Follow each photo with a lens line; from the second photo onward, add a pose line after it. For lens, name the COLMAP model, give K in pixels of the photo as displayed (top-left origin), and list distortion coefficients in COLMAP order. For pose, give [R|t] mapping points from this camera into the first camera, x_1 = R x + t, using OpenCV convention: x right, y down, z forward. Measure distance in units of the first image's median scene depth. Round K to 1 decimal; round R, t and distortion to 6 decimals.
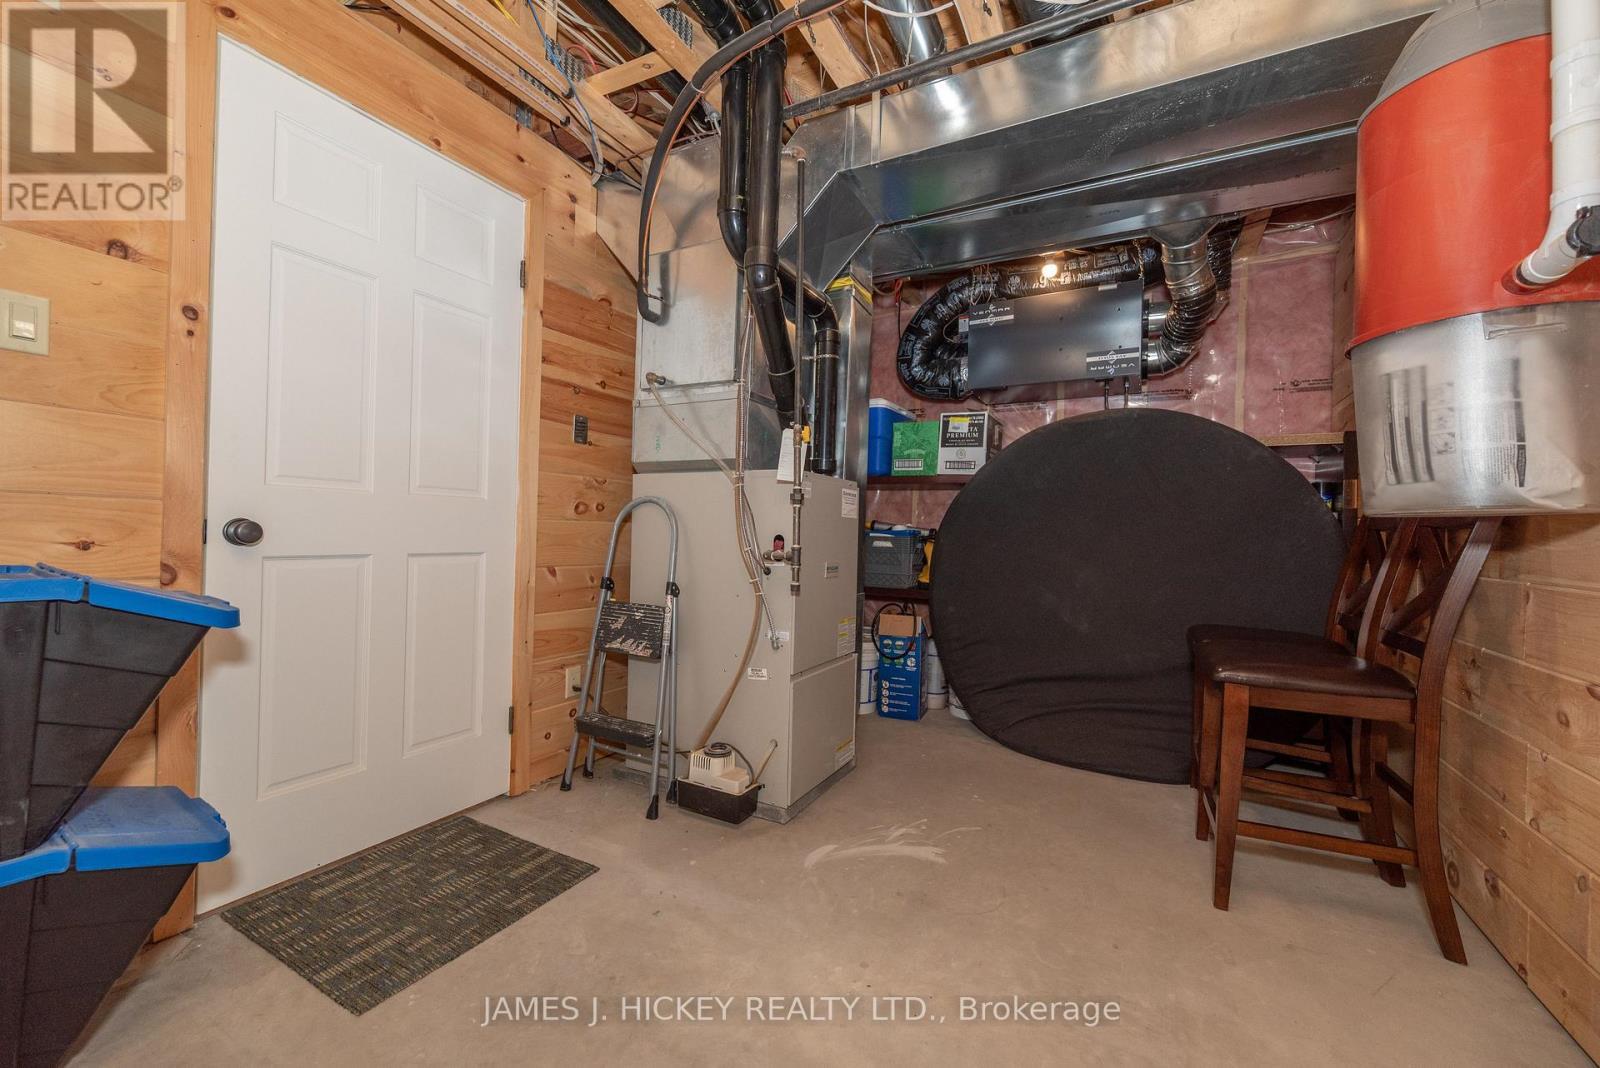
lens RADIAL K [[628.4, 0, 808.3], [0, 628.4, 532.3], [0, 0, 1]] dist [-0.002978, 0.000535]
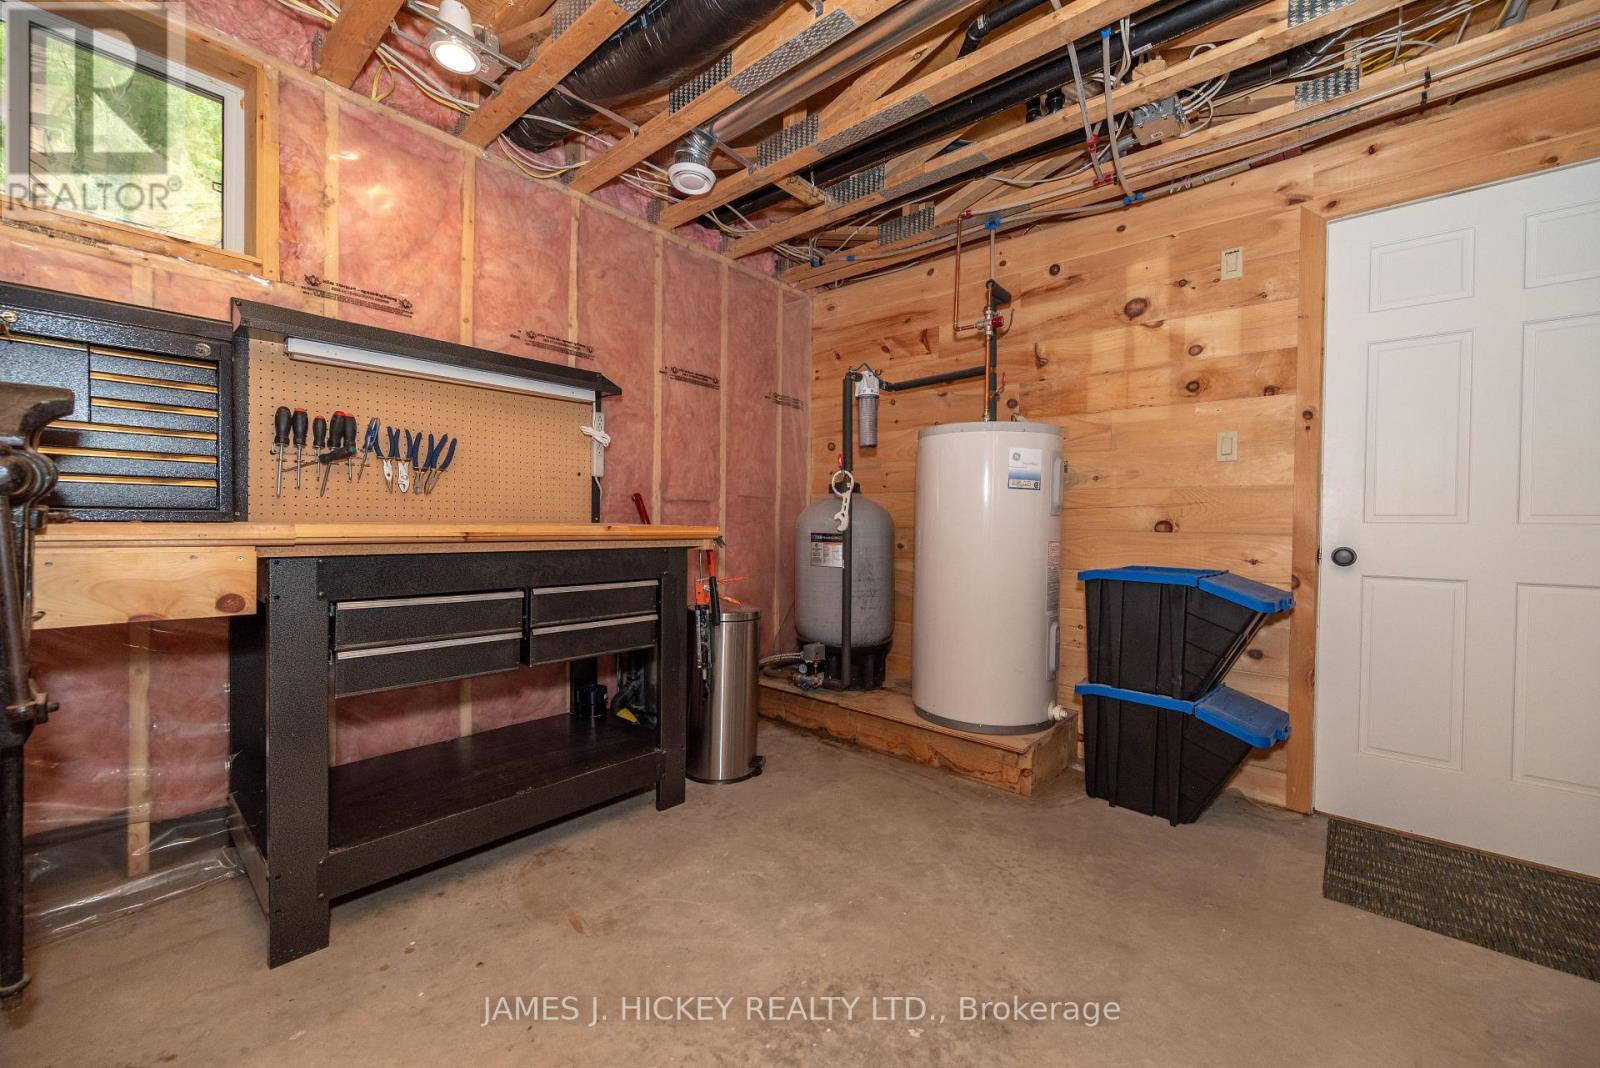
lens RADIAL K [[628.4, 0, 800.6], [0, 628.4, 533.4], [0, 0, 1]] dist [-0.002978, 0.000535]
pose [[-0.225899, -0.013895, -0.974052, 0.807642], [-0.021274, 0.999730, -0.009328, -0.014260], [0.973918, 0.018615, -0.226134, 0.126338]]
